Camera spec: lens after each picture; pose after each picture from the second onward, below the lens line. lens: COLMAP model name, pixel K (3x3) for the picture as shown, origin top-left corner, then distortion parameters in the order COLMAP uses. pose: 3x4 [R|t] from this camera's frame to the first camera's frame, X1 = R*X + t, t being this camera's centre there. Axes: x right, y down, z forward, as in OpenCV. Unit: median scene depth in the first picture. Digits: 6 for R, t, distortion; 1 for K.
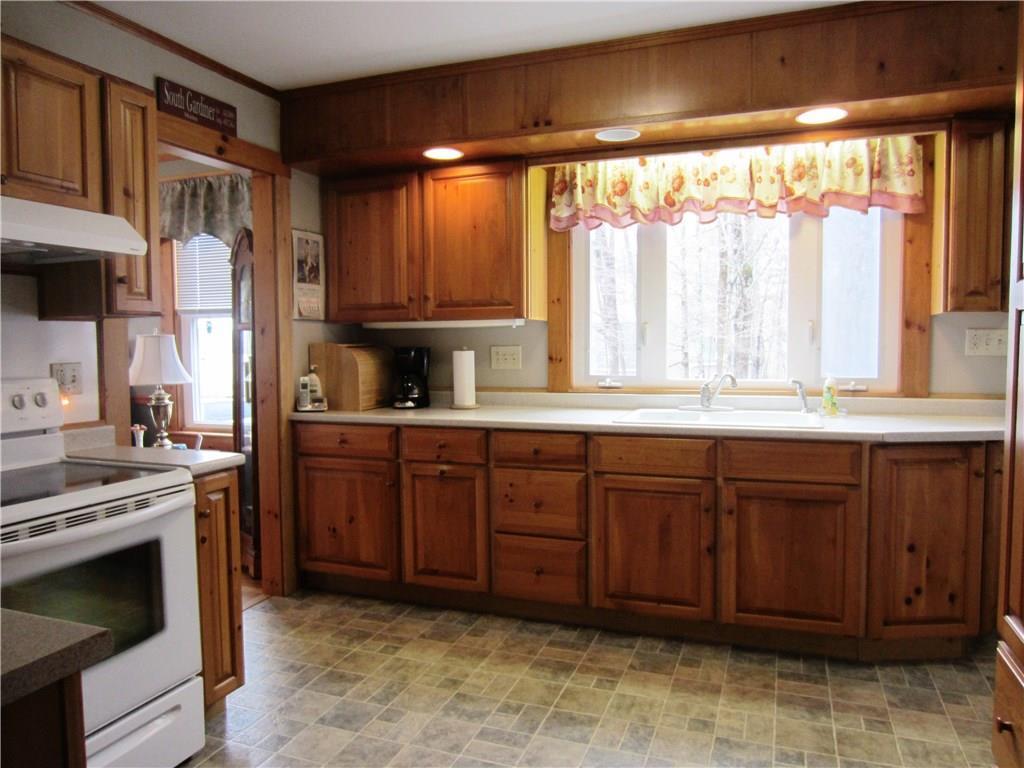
lens RADIAL K [[728.1, 0, 515.5], [0, 728.1, 380.6], [0, 0, 1]] dist [-0.011508, -0.002273]
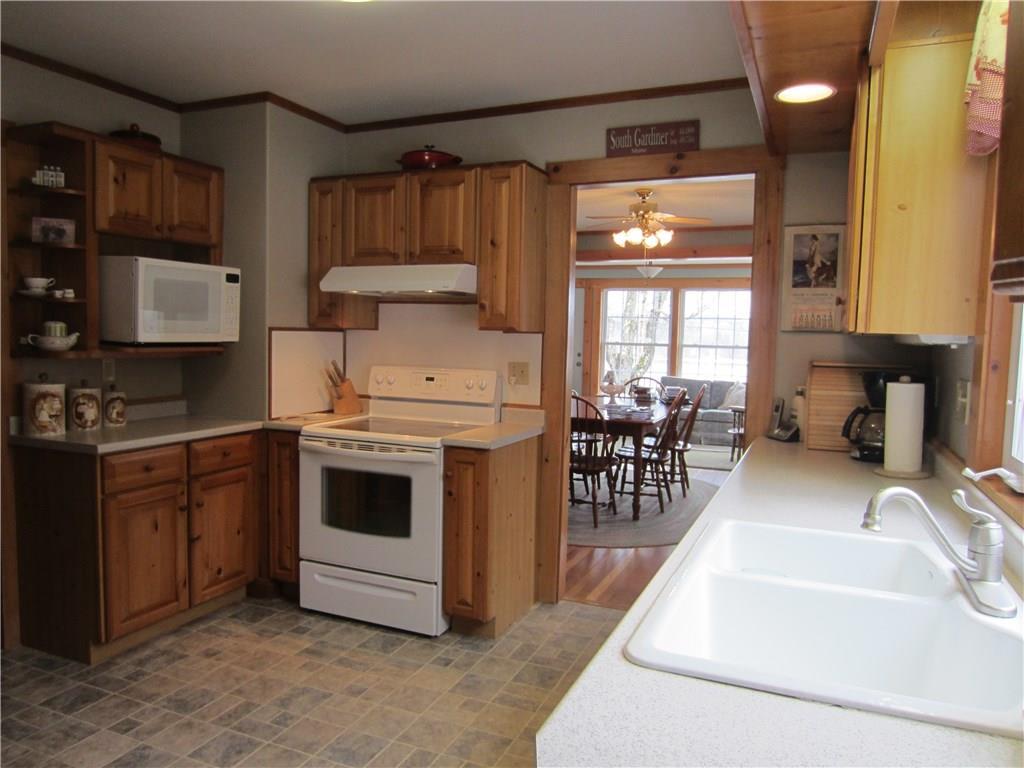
lens RADIAL K [[728.1, 0, 517.6], [0, 728.1, 390.3], [0, 0, 1]] dist [-0.011508, -0.002273]
pose [[-0.041892, 0.079193, -0.995979, 0.712604], [-0.077801, 0.993568, 0.082273, -0.075503], [0.996088, 0.080935, -0.035462, 0.894438]]
